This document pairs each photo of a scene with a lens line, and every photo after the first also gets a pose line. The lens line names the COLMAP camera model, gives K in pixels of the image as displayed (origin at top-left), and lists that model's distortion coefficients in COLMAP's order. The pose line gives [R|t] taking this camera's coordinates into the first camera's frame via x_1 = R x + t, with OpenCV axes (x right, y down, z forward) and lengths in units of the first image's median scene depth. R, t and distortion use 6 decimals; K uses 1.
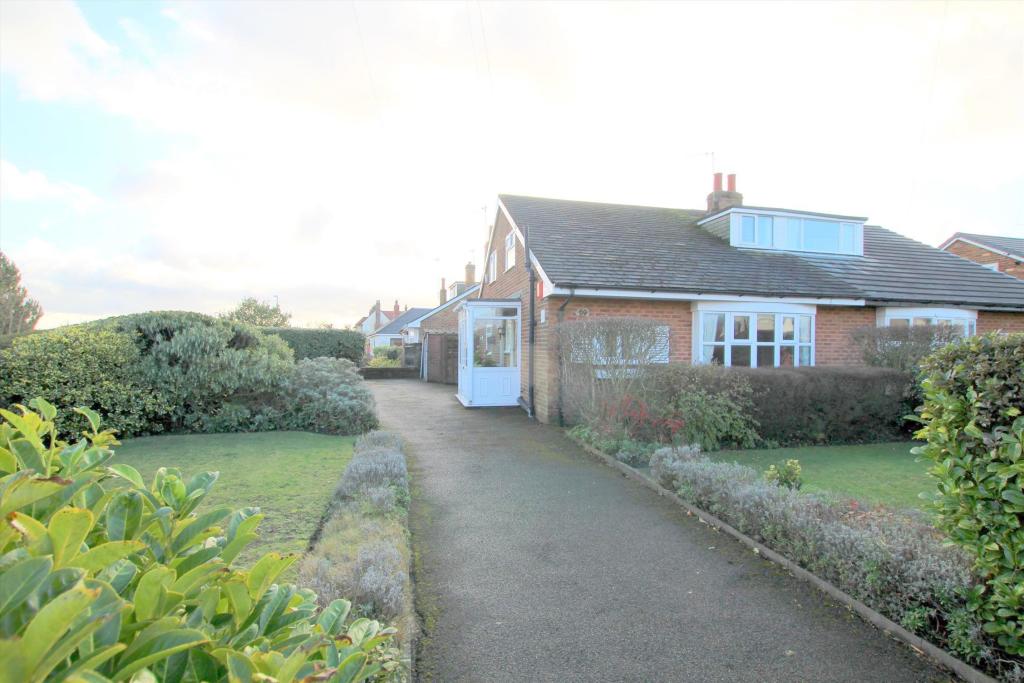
lens RADIAL K [[490.2, 0, 512.0], [0, 490.2, 341.5], [0, 0, 1]] dist [-0.001761, -0.000404]
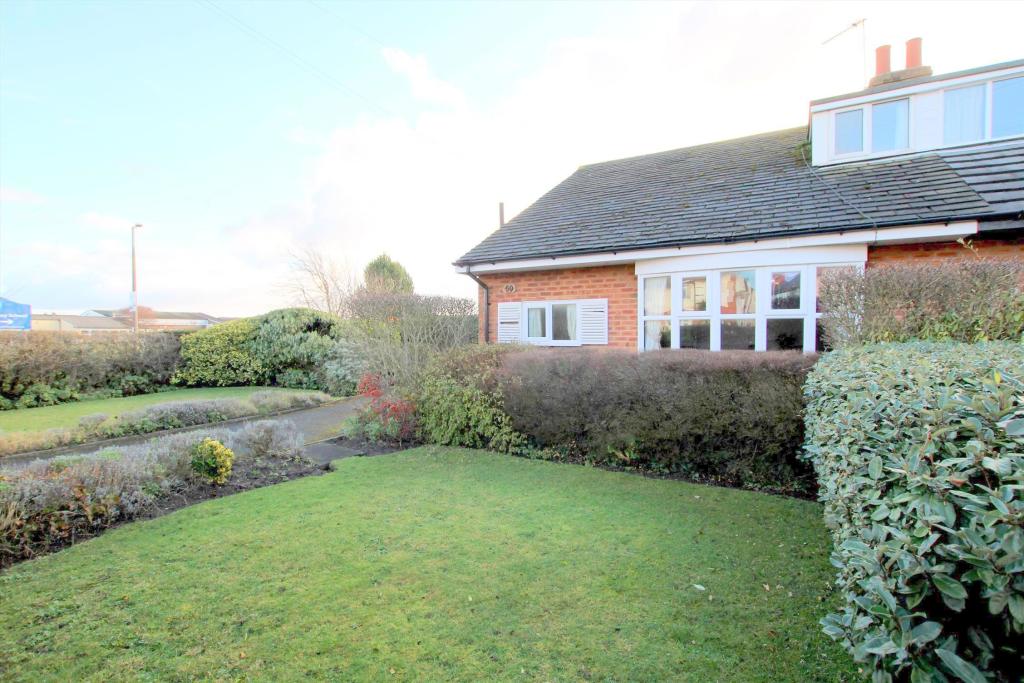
lens RADIAL K [[490.2, 0, 512.0], [0, 490.2, 341.5], [0, 0, 1]] dist [-0.001761, -0.000404]
pose [[0.714816, 0.004350, -0.699299, 0.755674], [0.020059, 0.999442, 0.026720, 0.014356], [0.699025, -0.033127, 0.714330, 0.327630]]
